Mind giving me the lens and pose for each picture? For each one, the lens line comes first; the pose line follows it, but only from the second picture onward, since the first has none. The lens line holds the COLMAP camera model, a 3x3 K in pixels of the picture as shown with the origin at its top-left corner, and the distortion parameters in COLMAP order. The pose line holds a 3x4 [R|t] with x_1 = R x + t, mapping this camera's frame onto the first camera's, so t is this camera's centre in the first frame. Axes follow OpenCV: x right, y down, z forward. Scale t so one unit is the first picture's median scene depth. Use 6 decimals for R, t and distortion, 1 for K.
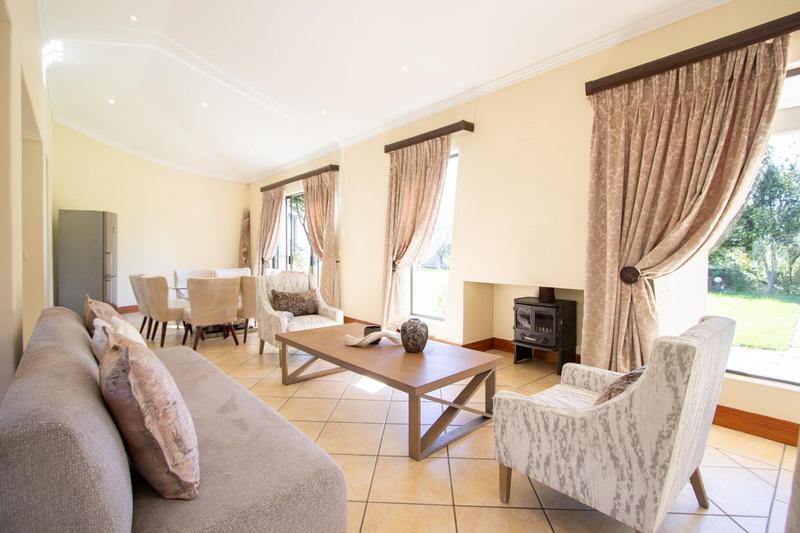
lens RADIAL K [[371.7, 0, 398.4], [0, 371.7, 248.4], [0, 0, 1]] dist [-0.015105, -0.000065]
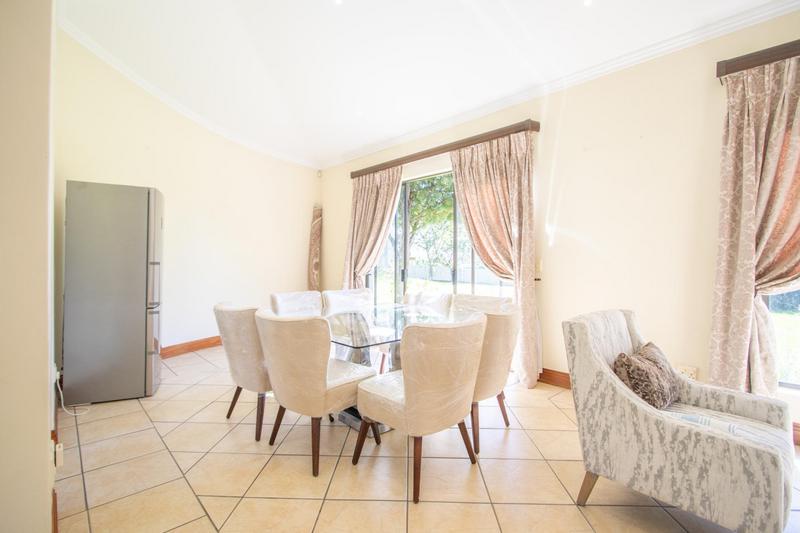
lens RADIAL K [[367.7, 0, 401.1], [0, 367.7, 263.2], [0, 0, 1]] dist [-0.012111, 0.000360]
pose [[0.999467, 0.010318, 0.030979, -0.393863], [-0.010366, 0.999945, 0.001373, 0.010084], [-0.030963, -0.001694, 0.999519, 0.390250]]
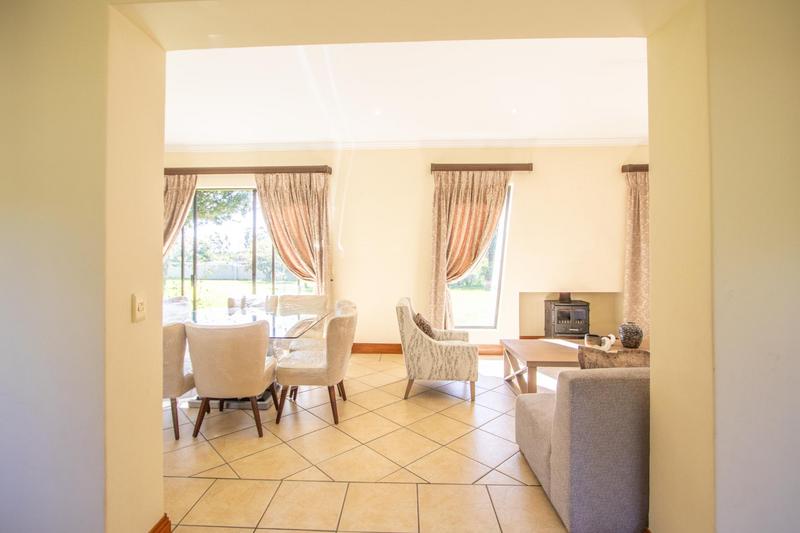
lens RADIAL K [[381.0, 0, 391.3], [0, 381.0, 248.4], [0, 0, 1]] dist [-0.013940, 0.000784]
pose [[0.698010, 0.012676, 0.715976, -0.674970], [-0.003281, 0.999889, -0.014504, -0.024452], [-0.716081, 0.007774, 0.697974, 0.277982]]
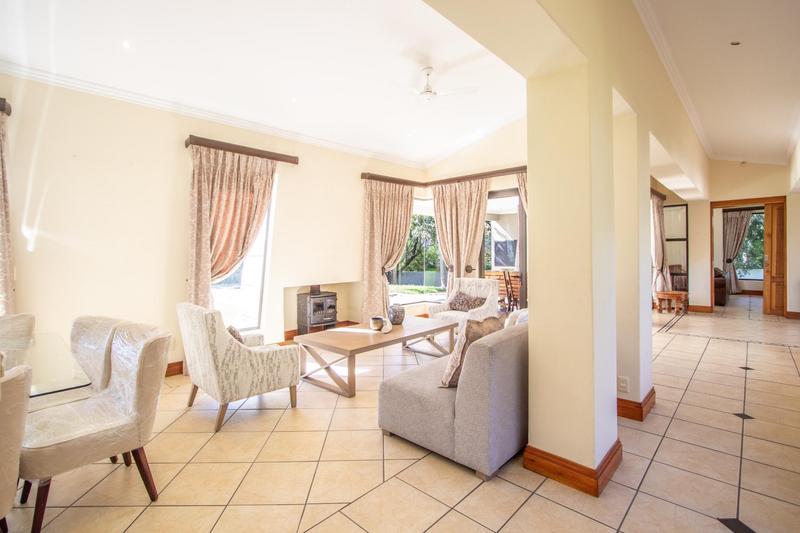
lens RADIAL K [[381.0, 0, 391.3], [0, 381.0, 248.4], [0, 0, 1]] dist [-0.013940, 0.000784]
pose [[-0.079521, 0.012869, 0.996750, -0.706924], [0.004406, 0.999911, -0.012558, -0.013335], [-0.996823, 0.003393, -0.079571, 0.496059]]
